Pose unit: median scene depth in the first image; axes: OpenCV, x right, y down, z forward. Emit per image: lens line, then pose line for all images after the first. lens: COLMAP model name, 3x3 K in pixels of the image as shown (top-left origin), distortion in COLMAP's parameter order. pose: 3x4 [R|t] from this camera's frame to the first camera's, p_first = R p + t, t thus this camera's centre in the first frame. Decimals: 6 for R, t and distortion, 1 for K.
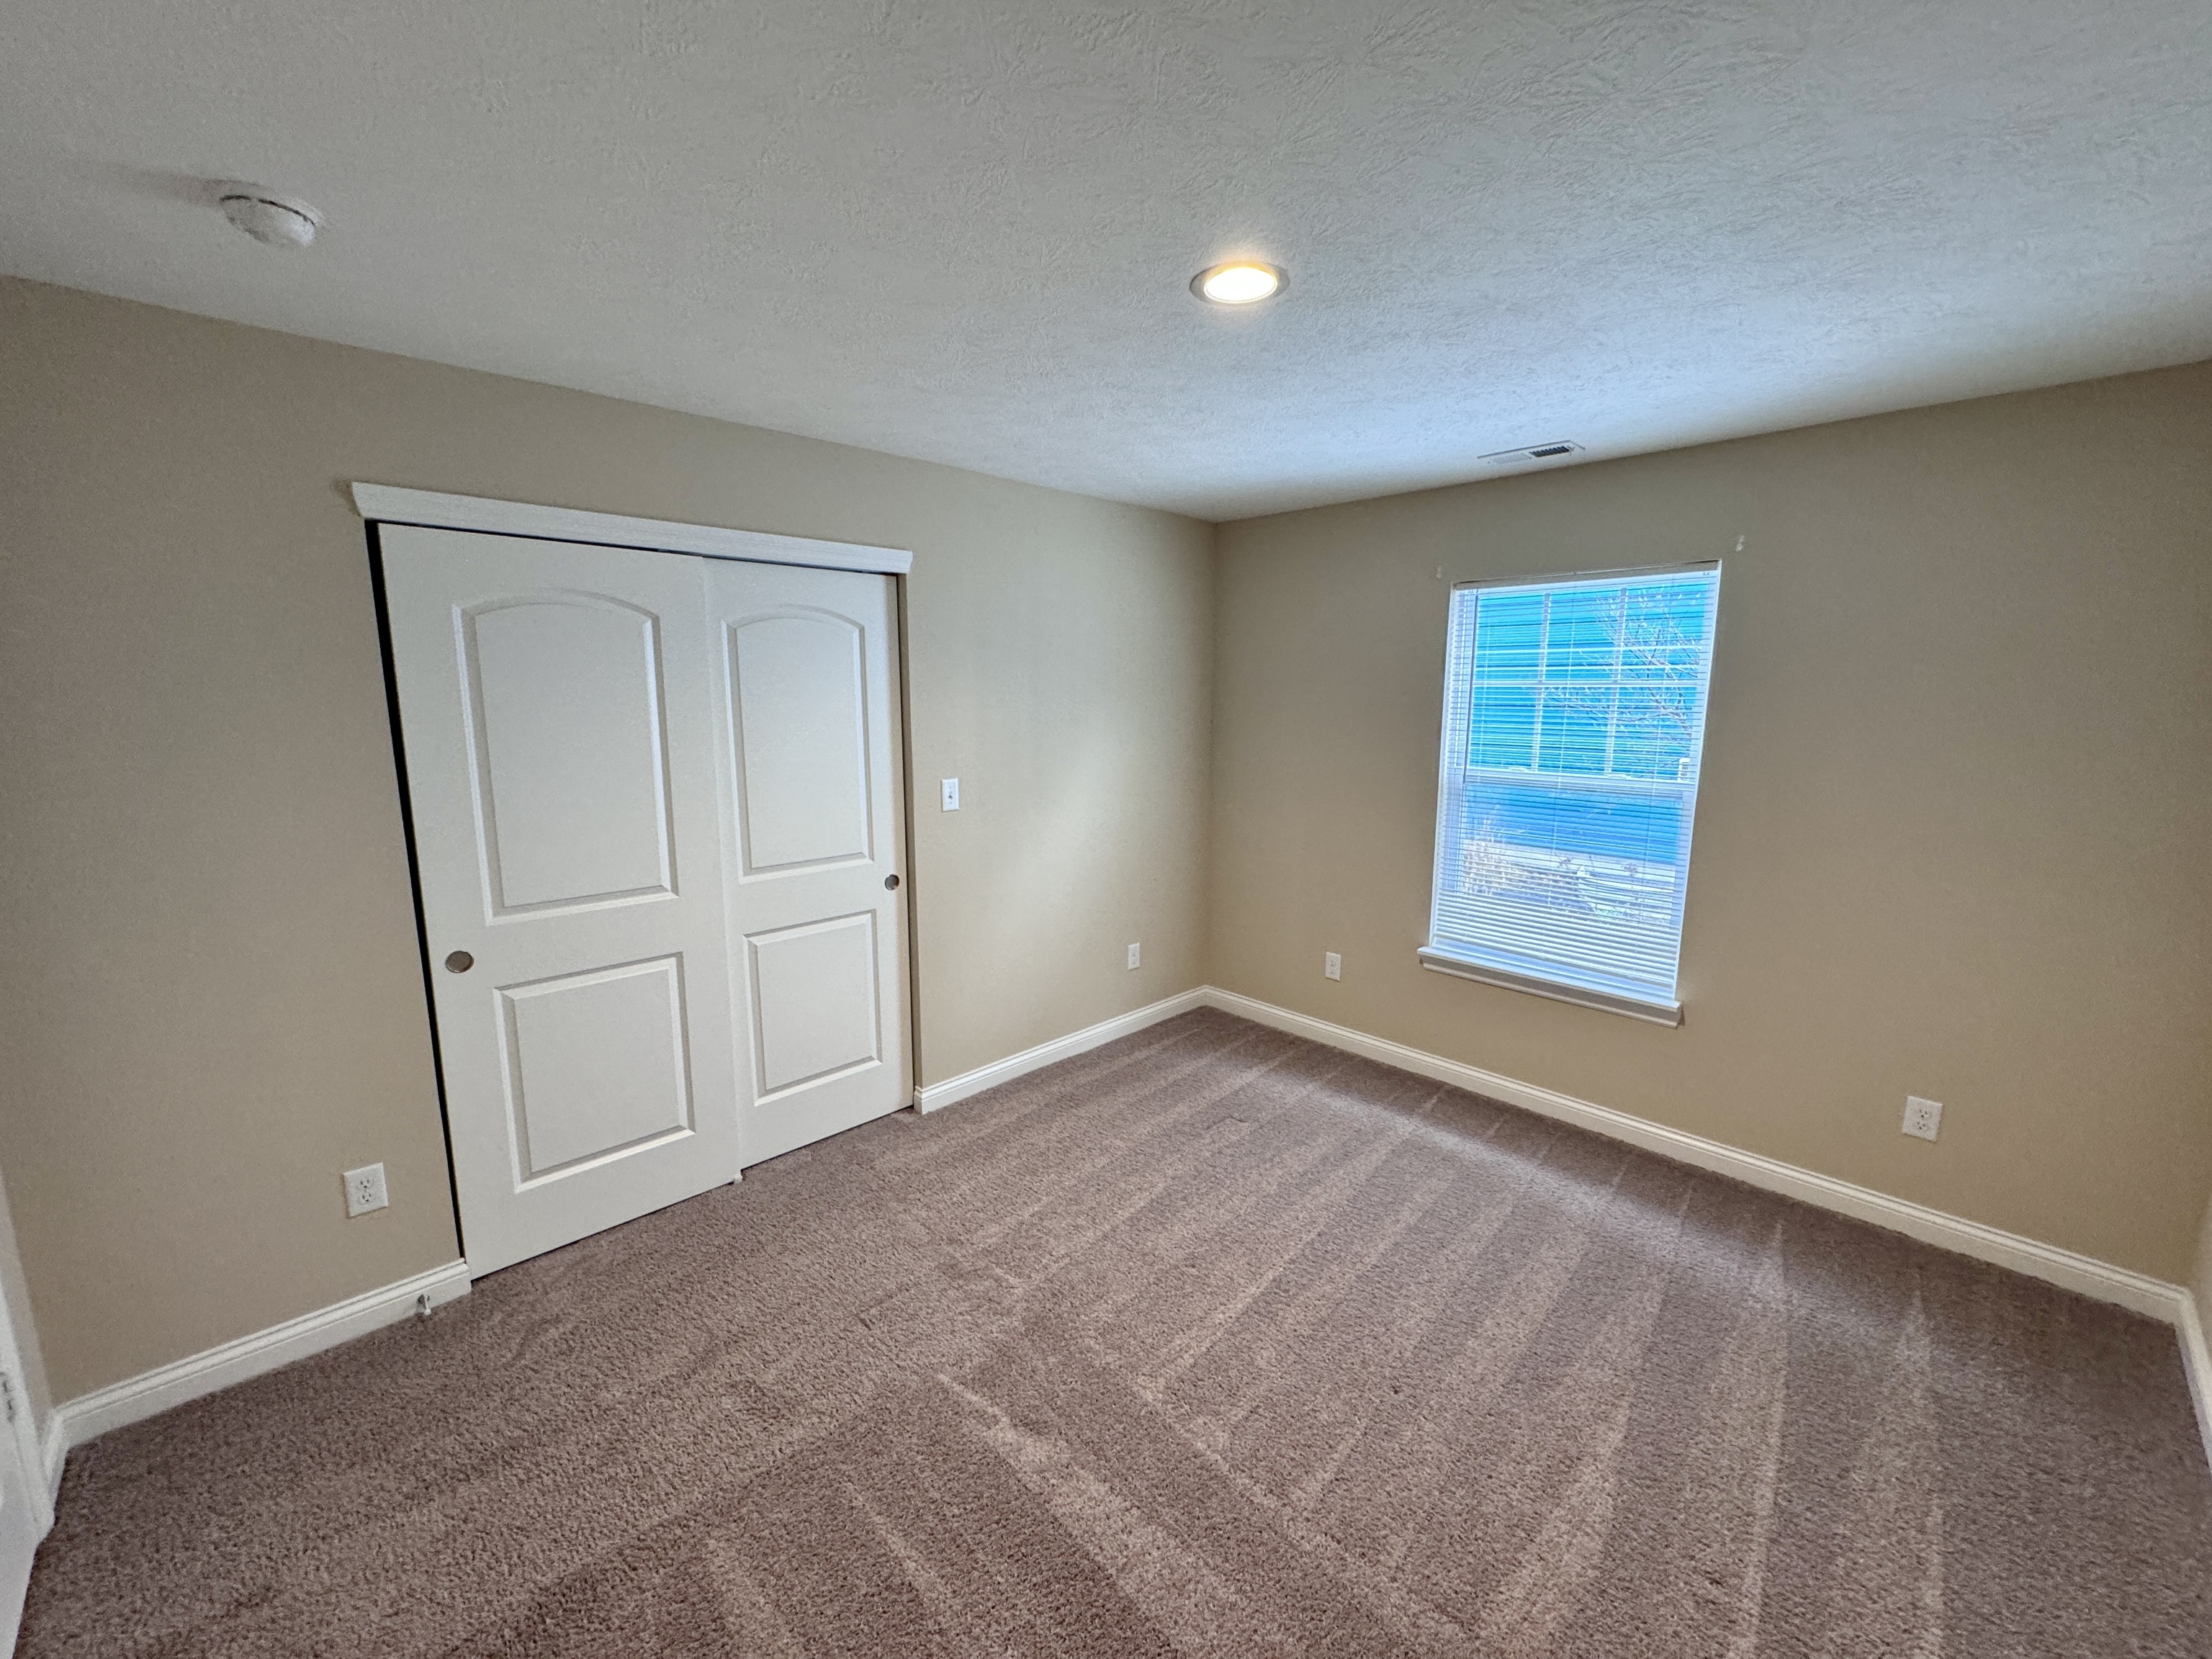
lens RADIAL K [[887.8, 0, 1098.2], [0, 887.8, 827.2], [0, 0, 1]] dist [-0.002473, 0.000000]
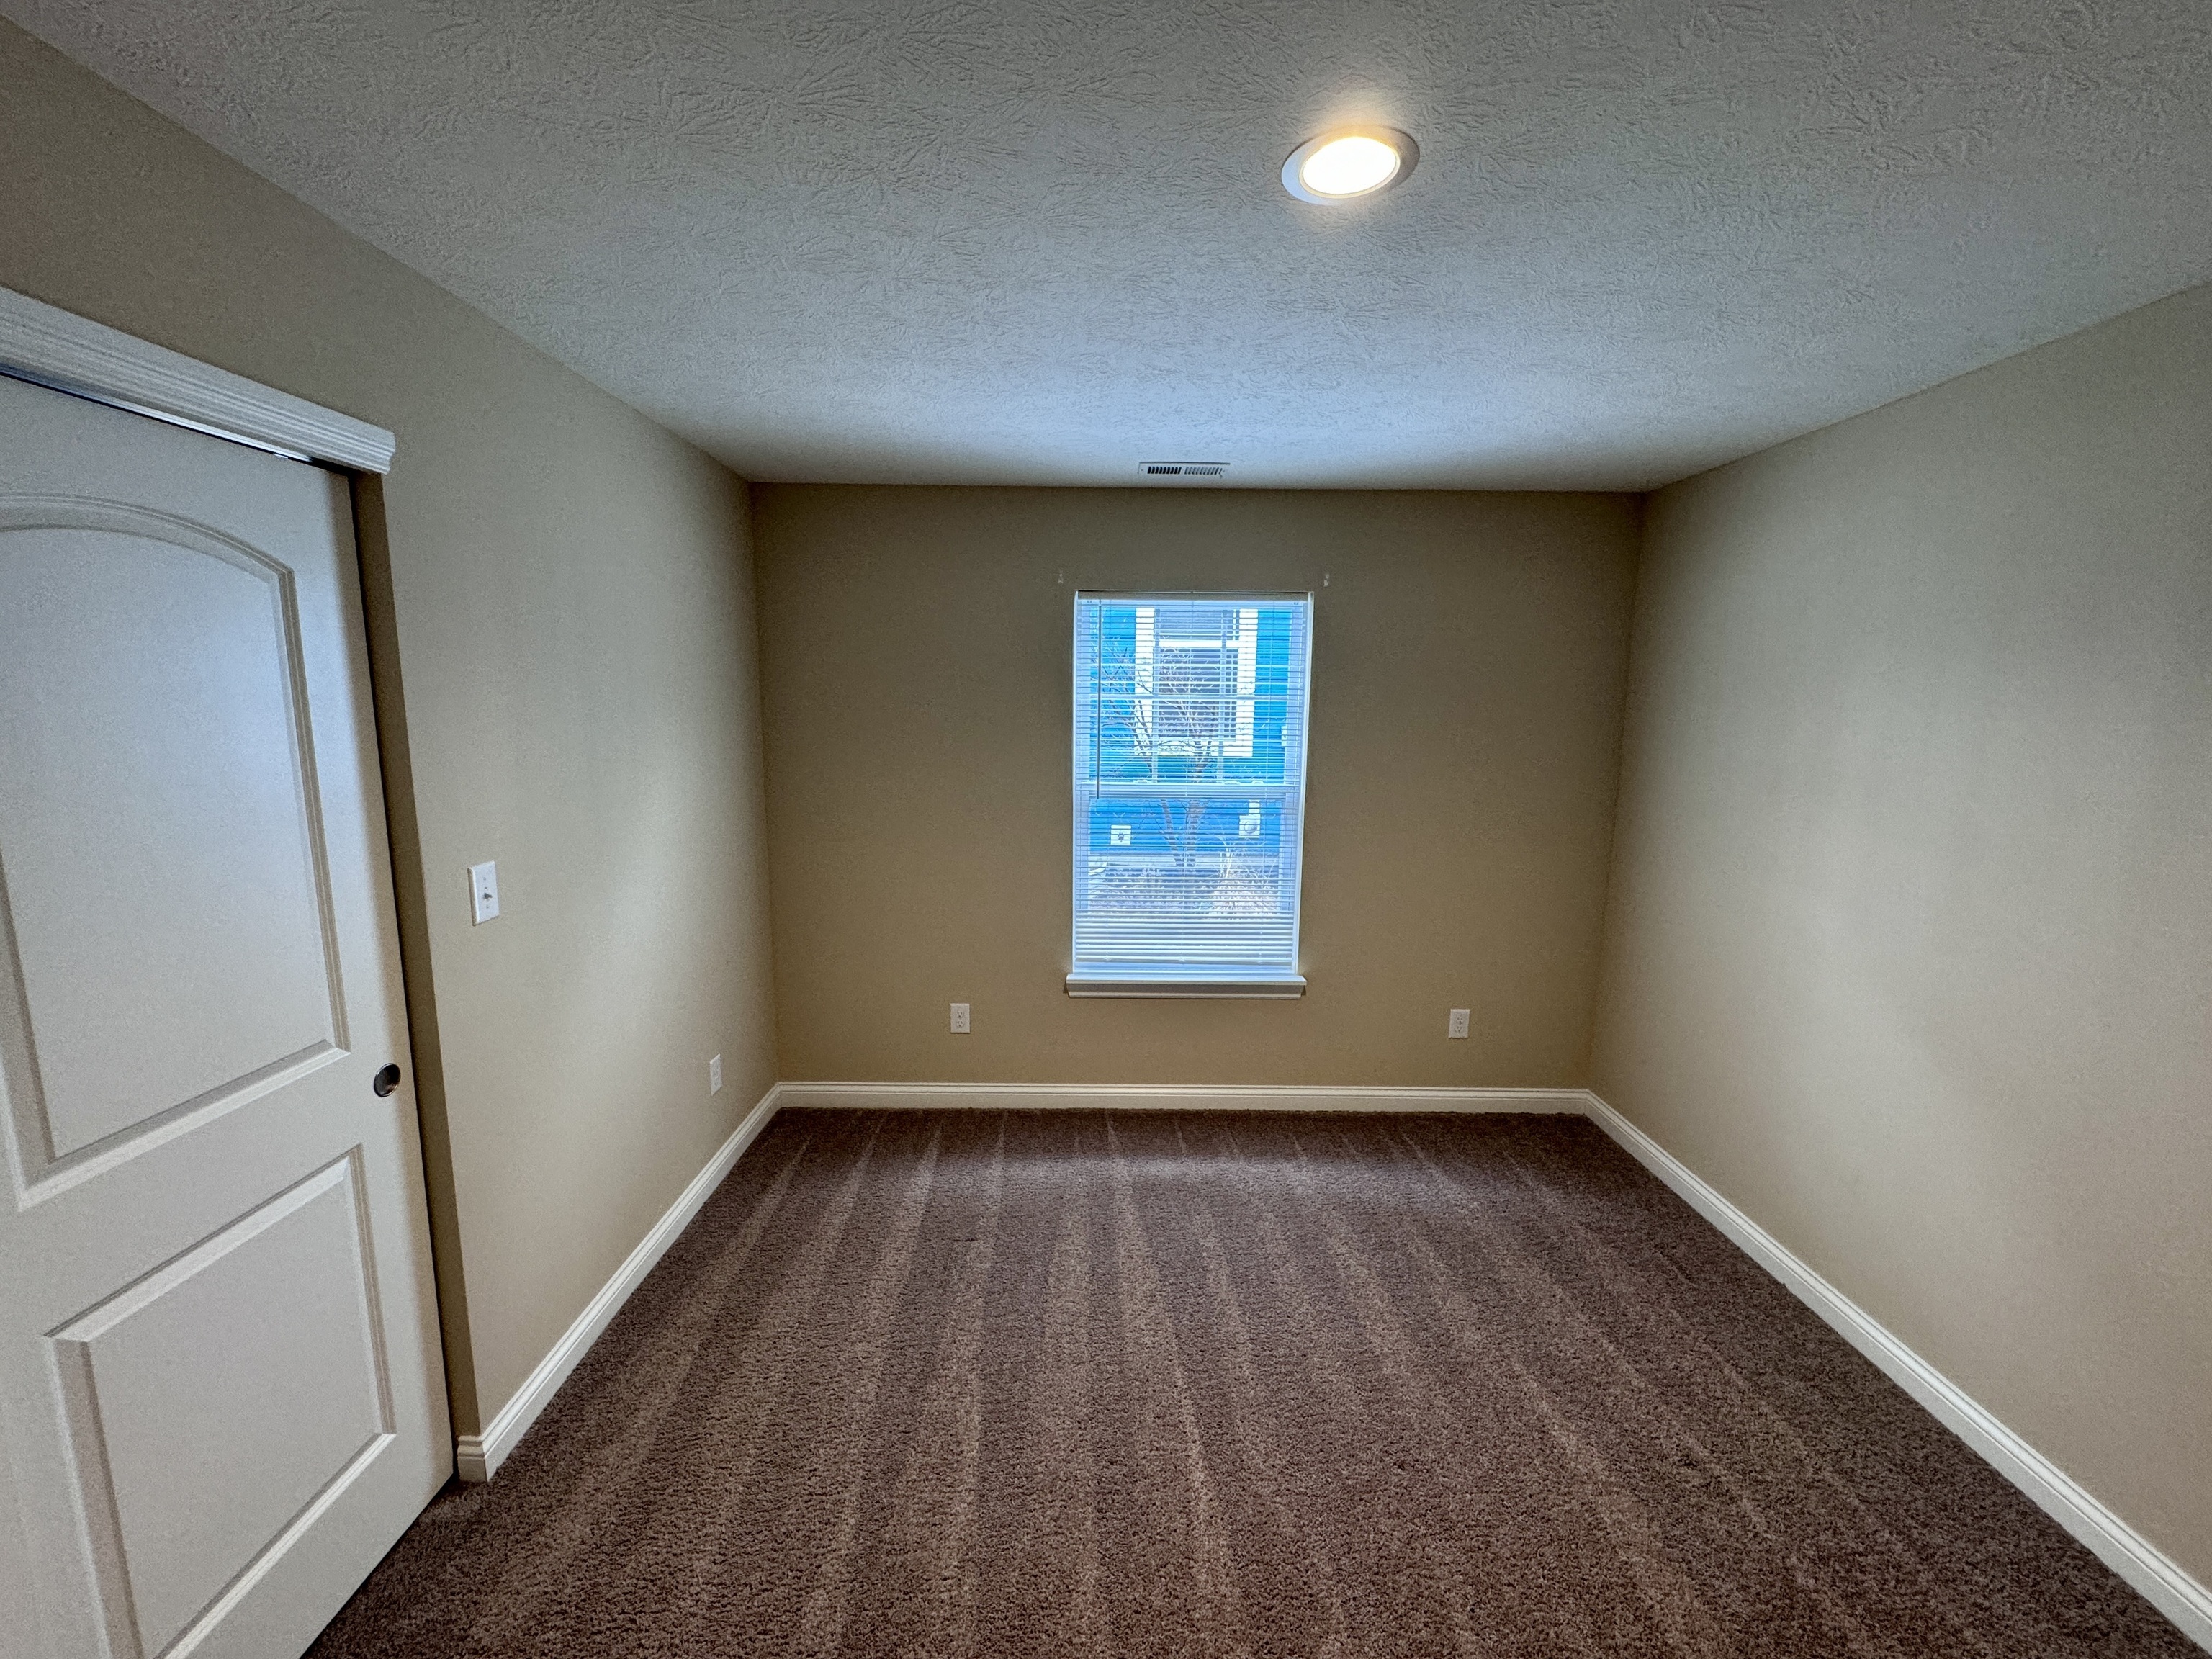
lens RADIAL K [[887.8, 0, 1098.2], [0, 887.8, 827.2], [0, 0, 1]] dist [-0.002473, 0.000000]
pose [[0.691615, -0.100445, 0.715248, -0.306582], [0.104725, 0.993764, 0.038294, -0.060991], [-0.714634, 0.048420, 0.697821, 0.353423]]
